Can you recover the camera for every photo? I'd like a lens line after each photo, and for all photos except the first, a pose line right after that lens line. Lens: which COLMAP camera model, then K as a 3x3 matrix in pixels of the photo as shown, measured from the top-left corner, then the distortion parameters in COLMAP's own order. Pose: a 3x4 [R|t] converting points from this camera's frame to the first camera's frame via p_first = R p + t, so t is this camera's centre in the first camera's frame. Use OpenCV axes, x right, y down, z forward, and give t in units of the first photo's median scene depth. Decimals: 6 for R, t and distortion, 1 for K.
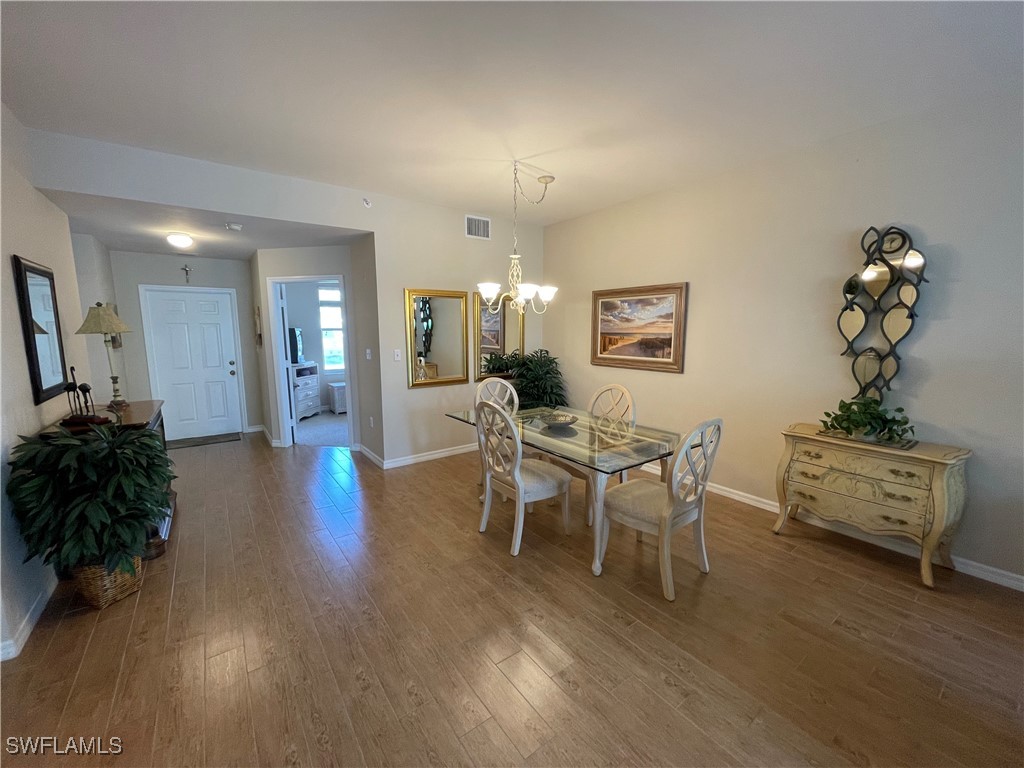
lens RADIAL K [[413.7, 0, 505.3], [0, 413.7, 387.1], [0, 0, 1]] dist [-0.002739, 0.000465]
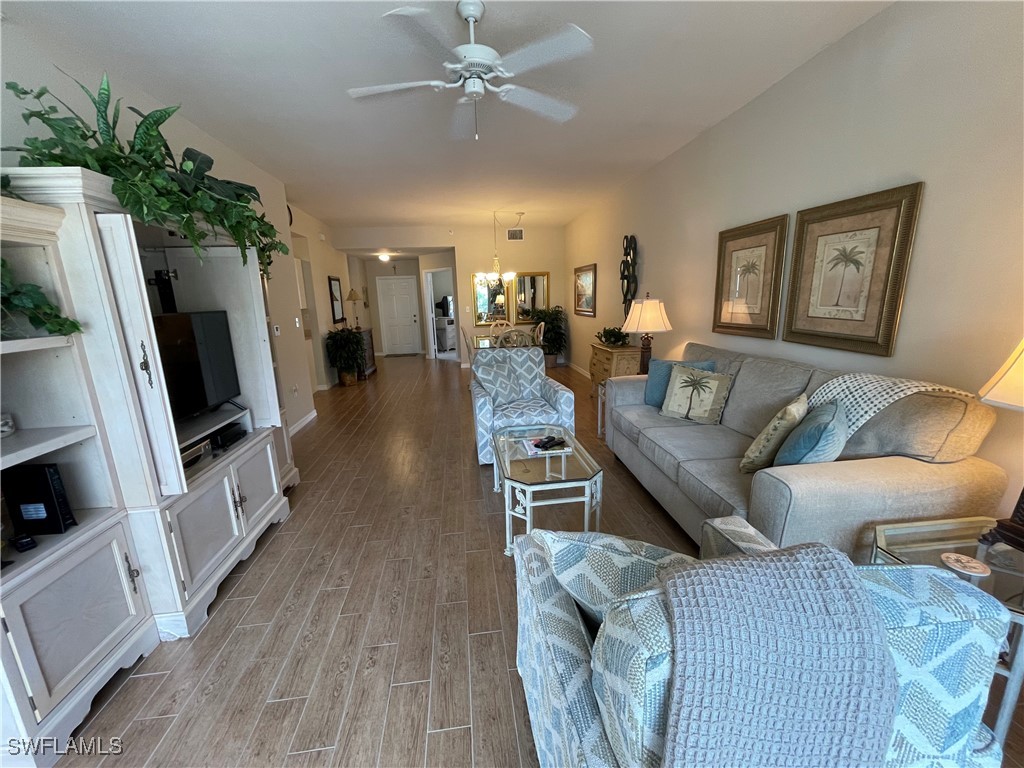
lens RADIAL K [[413.7, 0, 511.0], [0, 413.7, 389.9], [0, 0, 1]] dist [-0.002739, 0.000465]
pose [[0.876856, 0.080736, -0.473926, 0.920349], [-0.038316, 0.994398, 0.098509, 0.106328], [0.479224, -0.068219, 0.875037, -0.665729]]
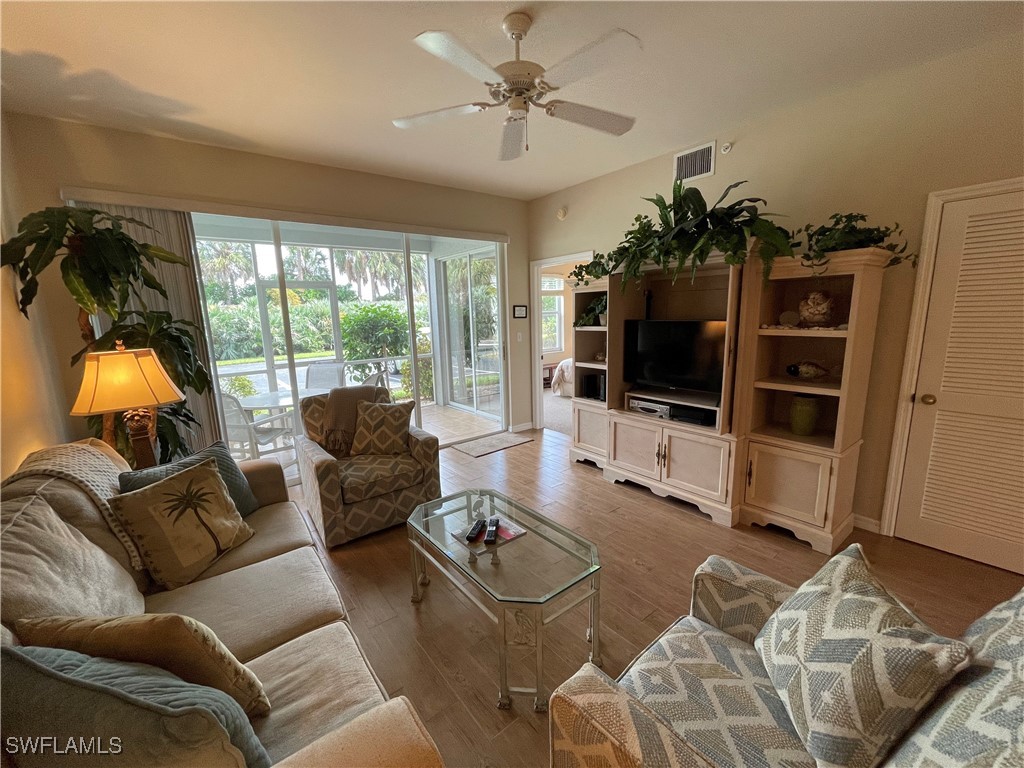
lens RADIAL K [[413.7, 0, 507.4], [0, 413.7, 386.0], [0, 0, 1]] dist [-0.002739, 0.000465]
pose [[-0.998833, 0.039442, -0.027866, 0.656221], [0.028599, 0.948061, 0.316801, -0.055253], [0.038913, 0.315634, -0.948083, 0.322993]]
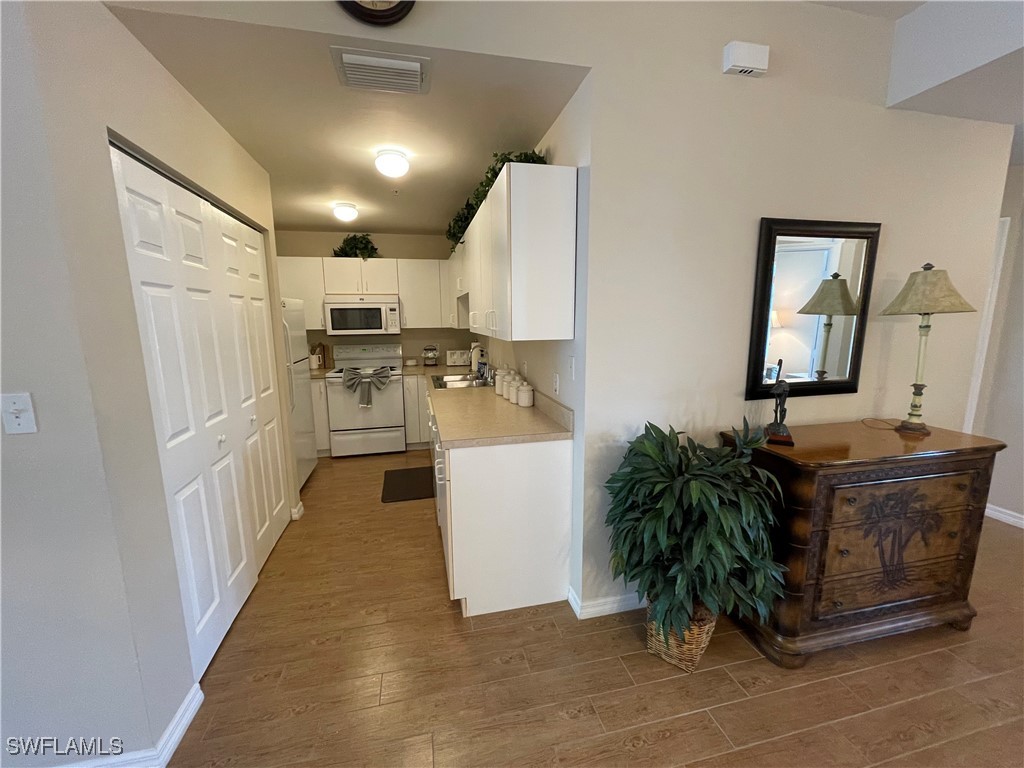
lens RADIAL K [[413.7, 0, 509.0], [0, 413.7, 386.7], [0, 0, 1]] dist [-0.002739, 0.000465]
pose [[-0.388186, 0.159351, -0.907700, -0.112244], [-0.121093, 0.967579, 0.221649, -0.065841], [0.913591, 0.195957, -0.356304, 0.512110]]
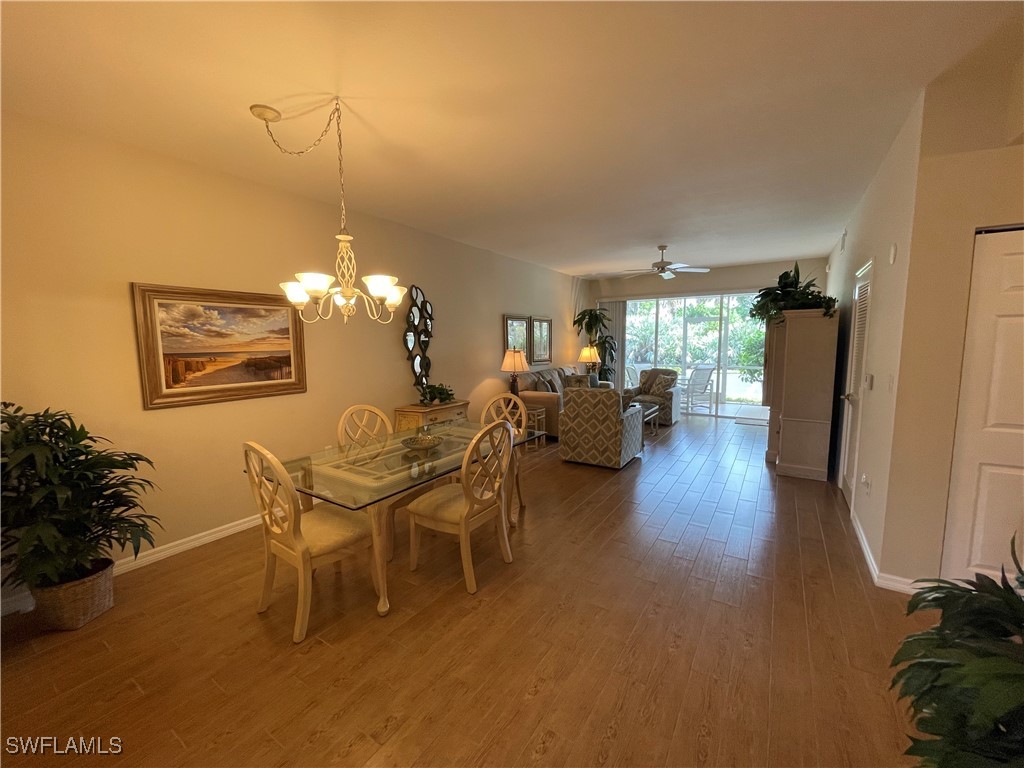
lens RADIAL K [[413.7, 0, 511.4], [0, 413.7, 384.9], [0, 0, 1]] dist [-0.002739, 0.000465]
pose [[-0.358652, -0.091834, 0.928943, -0.598415], [0.146122, 0.977358, 0.153036, -0.120368], [-0.921964, 0.190626, -0.337112, 0.845421]]
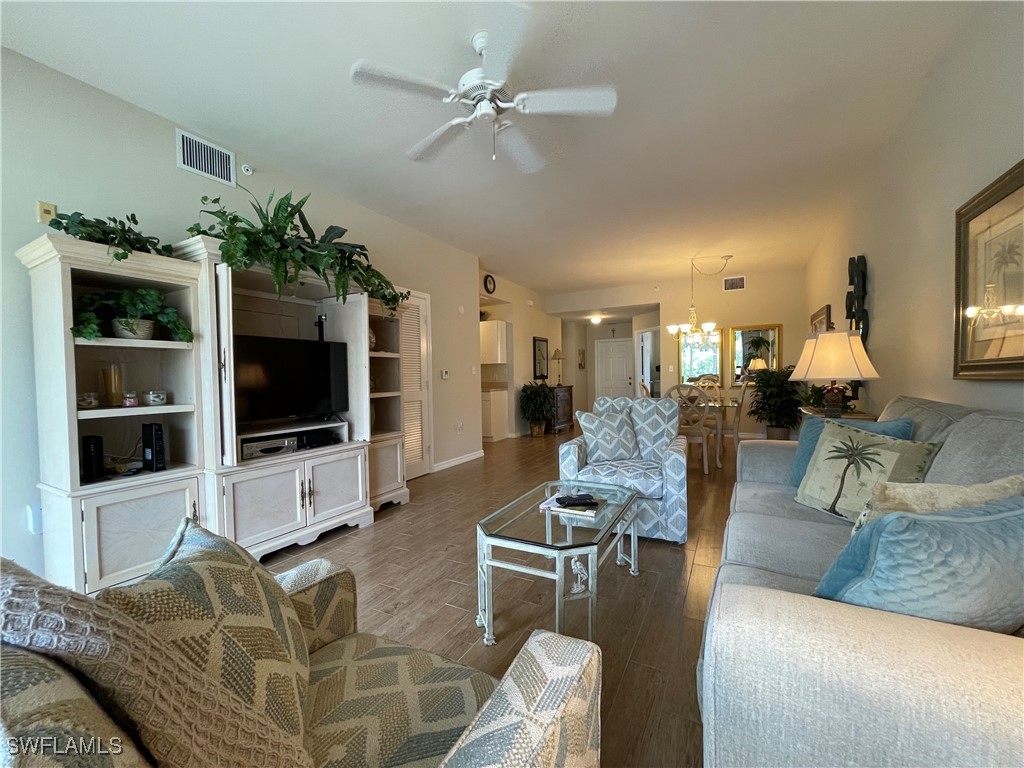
lens RADIAL K [[413.7, 0, 507.2], [0, 413.7, 389.2], [0, 0, 1]] dist [-0.002739, 0.000465]
pose [[0.428429, 0.024539, -0.903242, 1.086697], [-0.111054, 0.993482, -0.025684, 0.138492], [0.896725, 0.111313, 0.428362, -0.379995]]
